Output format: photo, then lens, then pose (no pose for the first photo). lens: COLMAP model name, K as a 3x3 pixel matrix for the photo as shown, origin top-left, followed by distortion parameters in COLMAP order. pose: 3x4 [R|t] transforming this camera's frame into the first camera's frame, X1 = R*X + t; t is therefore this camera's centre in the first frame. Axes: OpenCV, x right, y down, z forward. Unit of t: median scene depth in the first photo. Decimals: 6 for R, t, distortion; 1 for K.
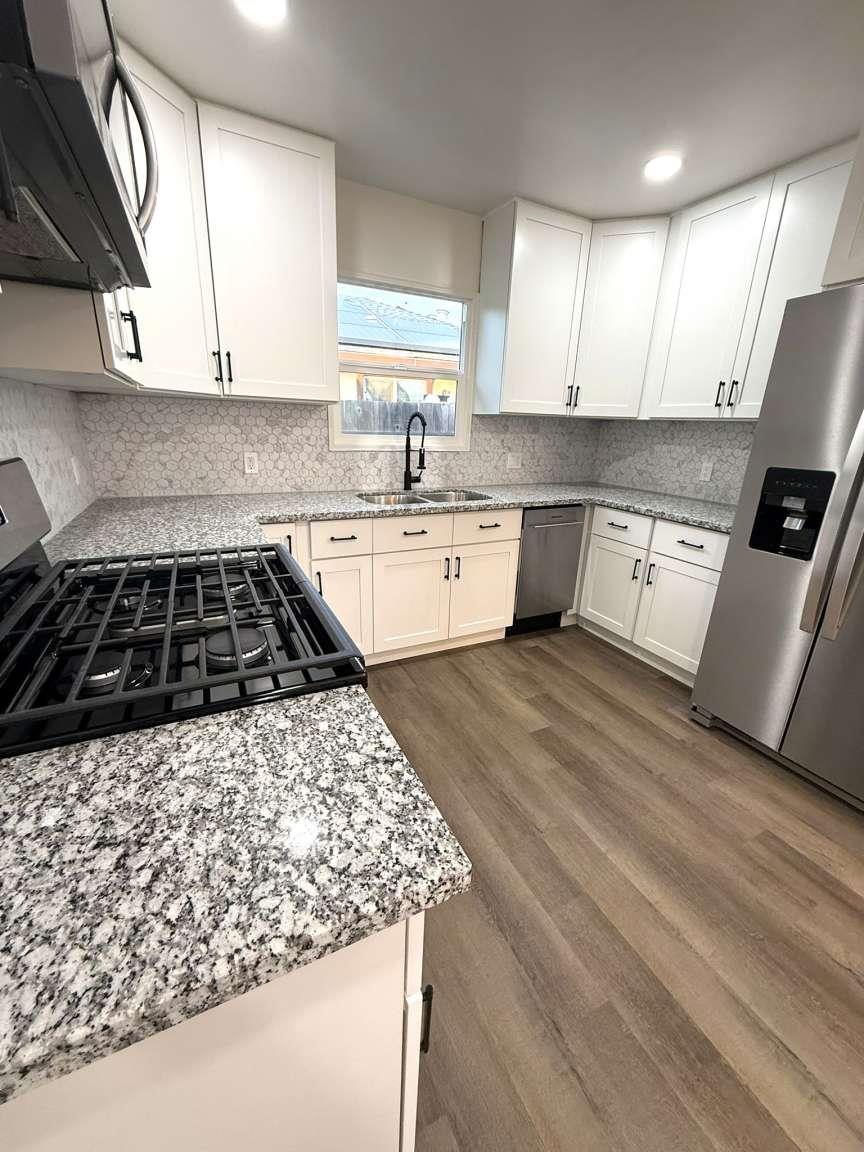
lens RADIAL K [[459.8, 0, 432.0], [0, 459.8, 576.0], [0, 0, 1]] dist [-0.000928, -0.000007]
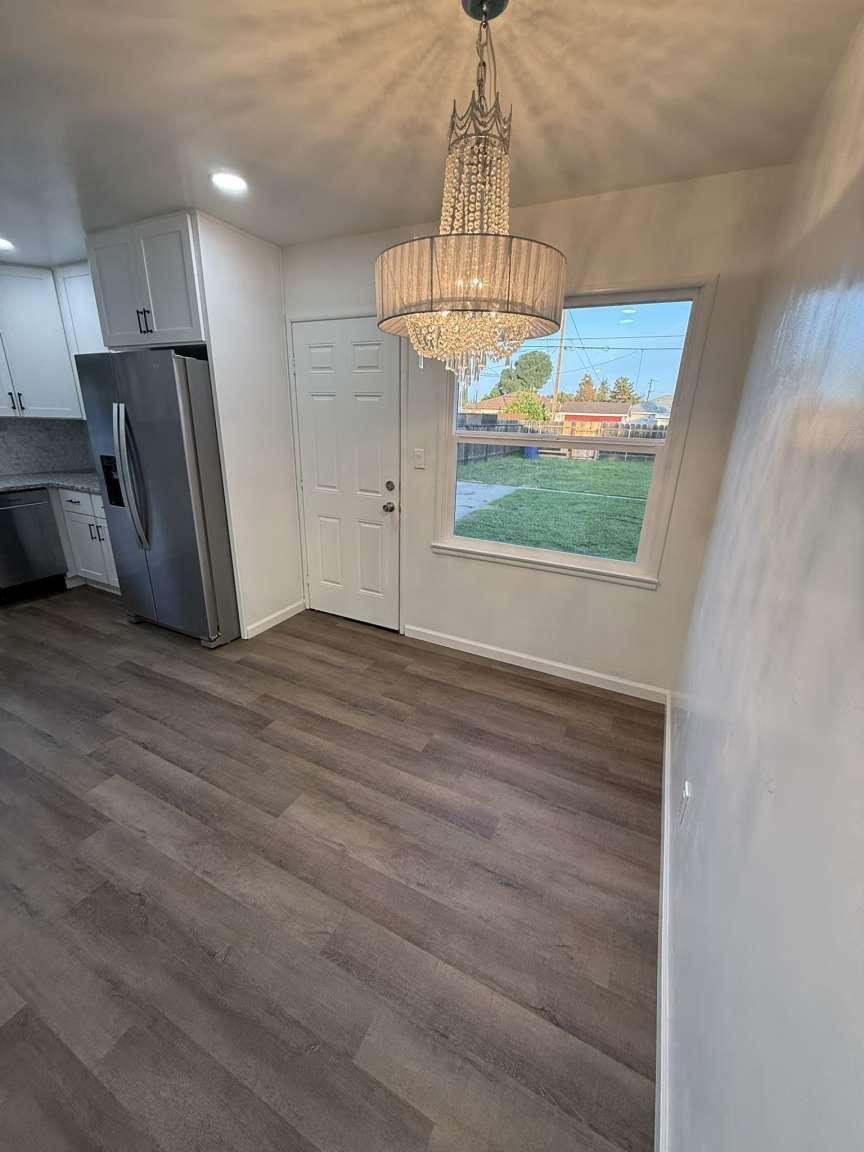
lens RADIAL K [[459.8, 0, 432.0], [0, 459.8, 576.0], [0, 0, 1]] dist [-0.000928, -0.000007]
pose [[0.794407, -0.203796, 0.572176, 0.425657], [0.183496, 0.978538, 0.093768, 0.167503], [-0.579005, 0.030502, 0.814753, -0.681583]]
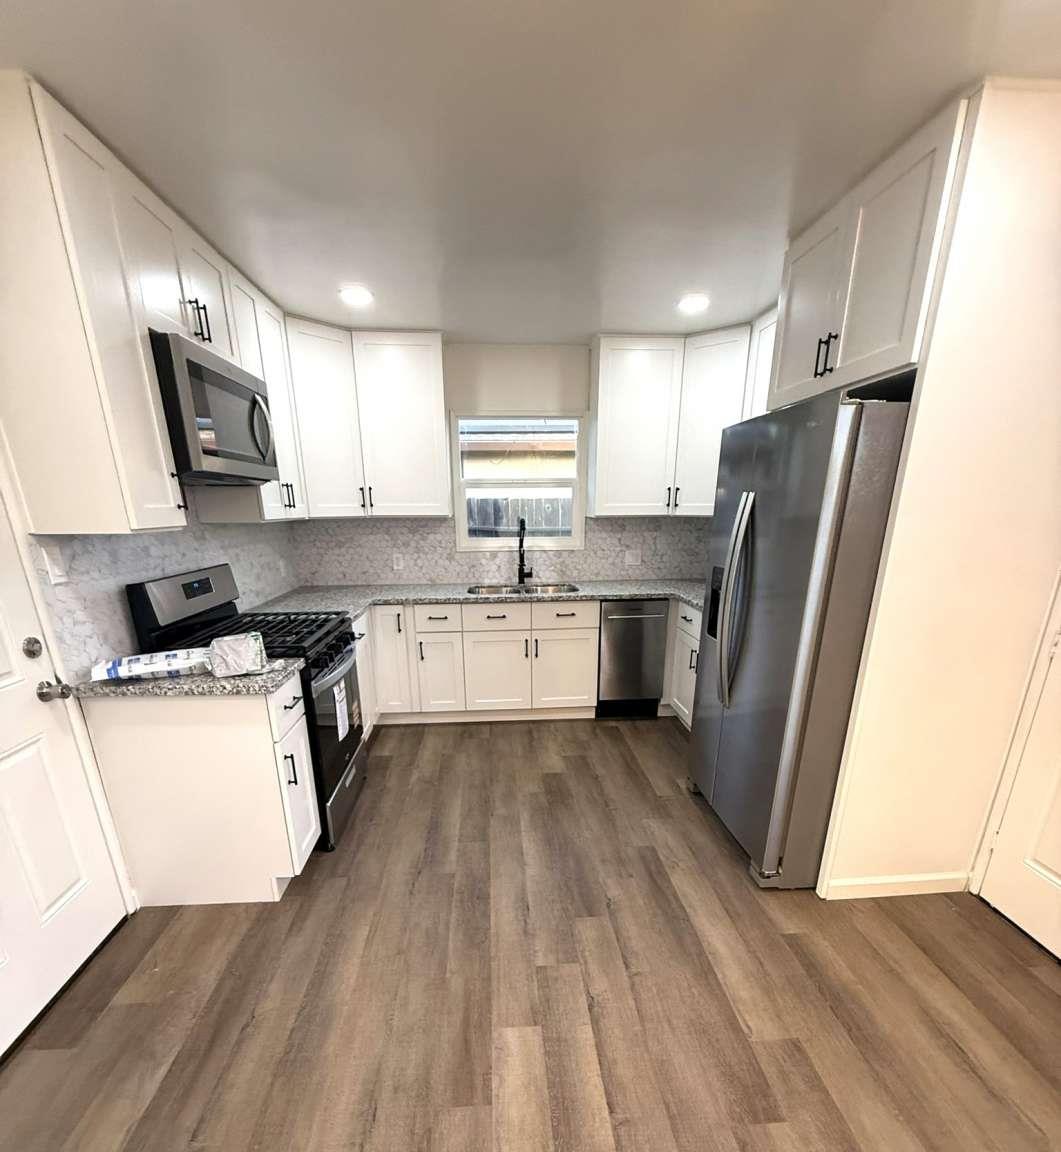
lens RADIAL K [[561.0, 0, 528.9], [0, 561.0, 704.0], [0, 0, 1]] dist [0.002241, -0.000022]
pose [[0.924327, 0.092536, -0.370211, 0.570810], [-0.084354, 0.995701, 0.038269, 0.069435], [0.372161, -0.004145, 0.928159, -0.361275]]
